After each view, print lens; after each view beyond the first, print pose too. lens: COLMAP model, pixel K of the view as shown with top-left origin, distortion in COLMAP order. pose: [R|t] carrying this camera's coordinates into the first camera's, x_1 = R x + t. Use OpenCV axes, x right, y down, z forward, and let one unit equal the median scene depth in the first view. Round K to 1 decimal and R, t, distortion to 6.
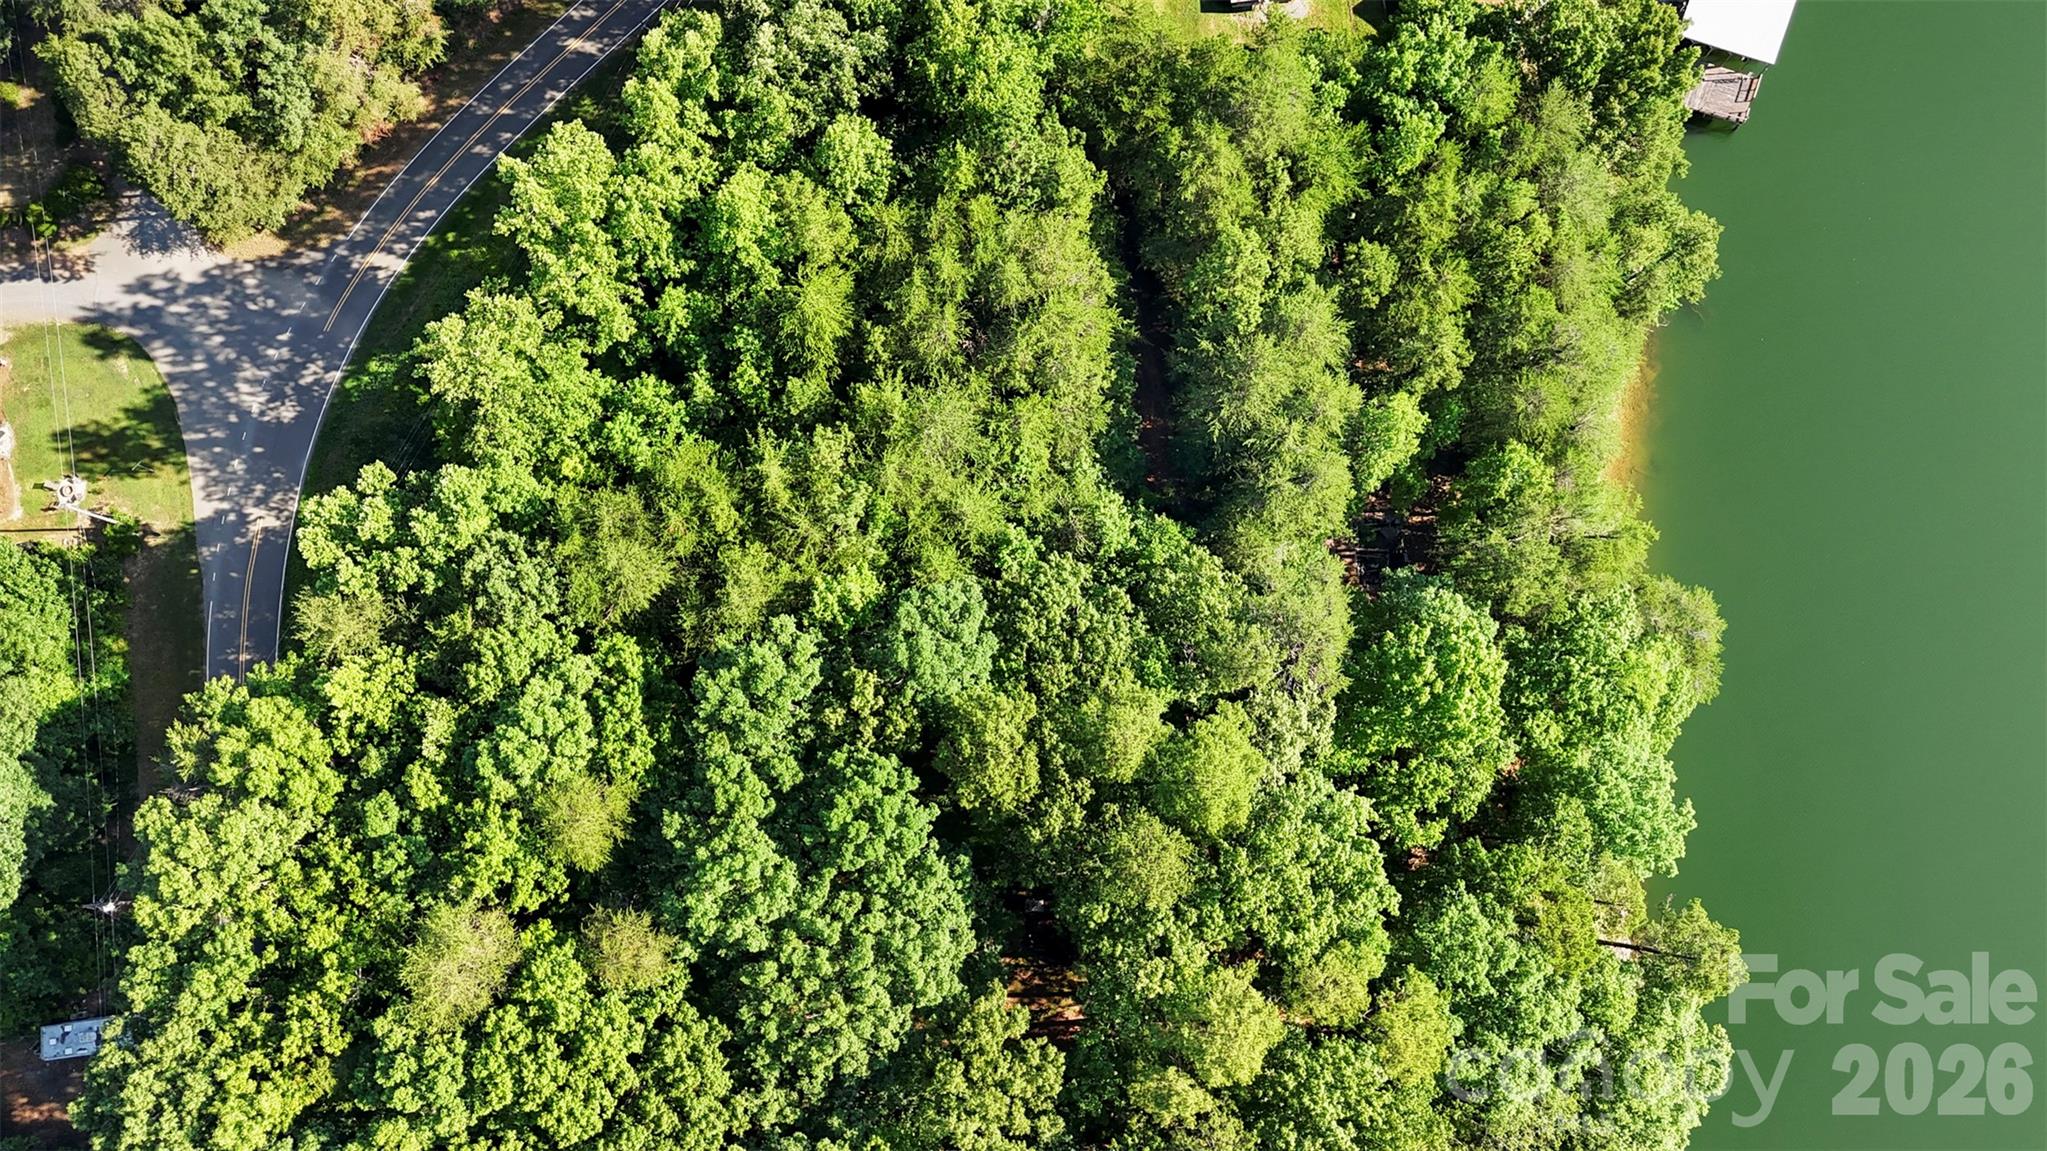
lens RADIAL K [[1425.2, 0, 1034.5], [0, 1425.2, 582.3], [0, 0, 1]] dist [0.065459, -0.039173]
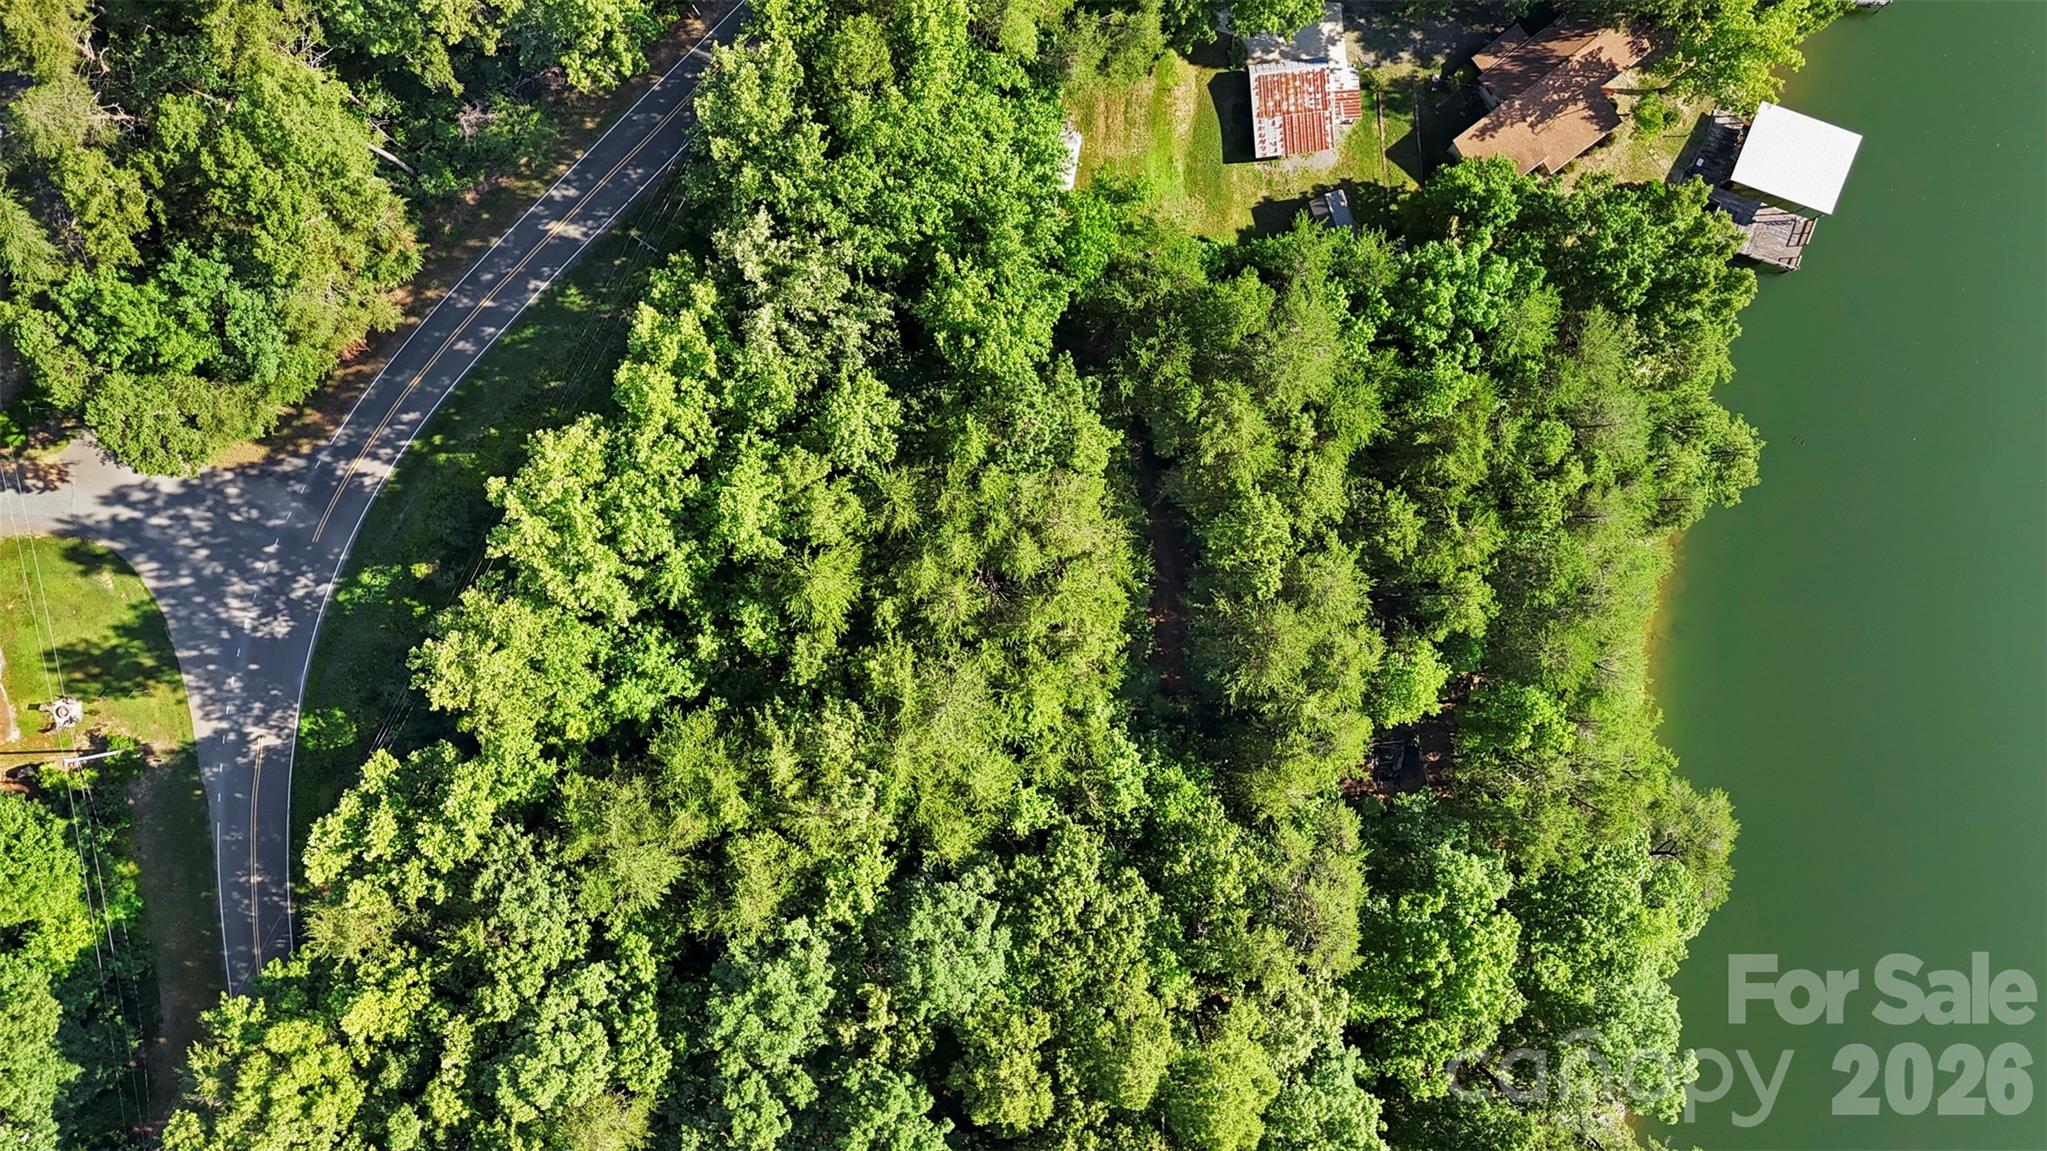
lens RADIAL K [[1425.2, 0, 1032.8], [0, 1425.2, 563.0], [0, 0, 1]] dist [0.065459, -0.039173]
pose [[0.999999, 0.000803, 0.000865, -0.010837], [-0.000925, 0.988507, 0.151175, -0.346126], [-0.000733, -0.151176, 0.988507, 0.046687]]
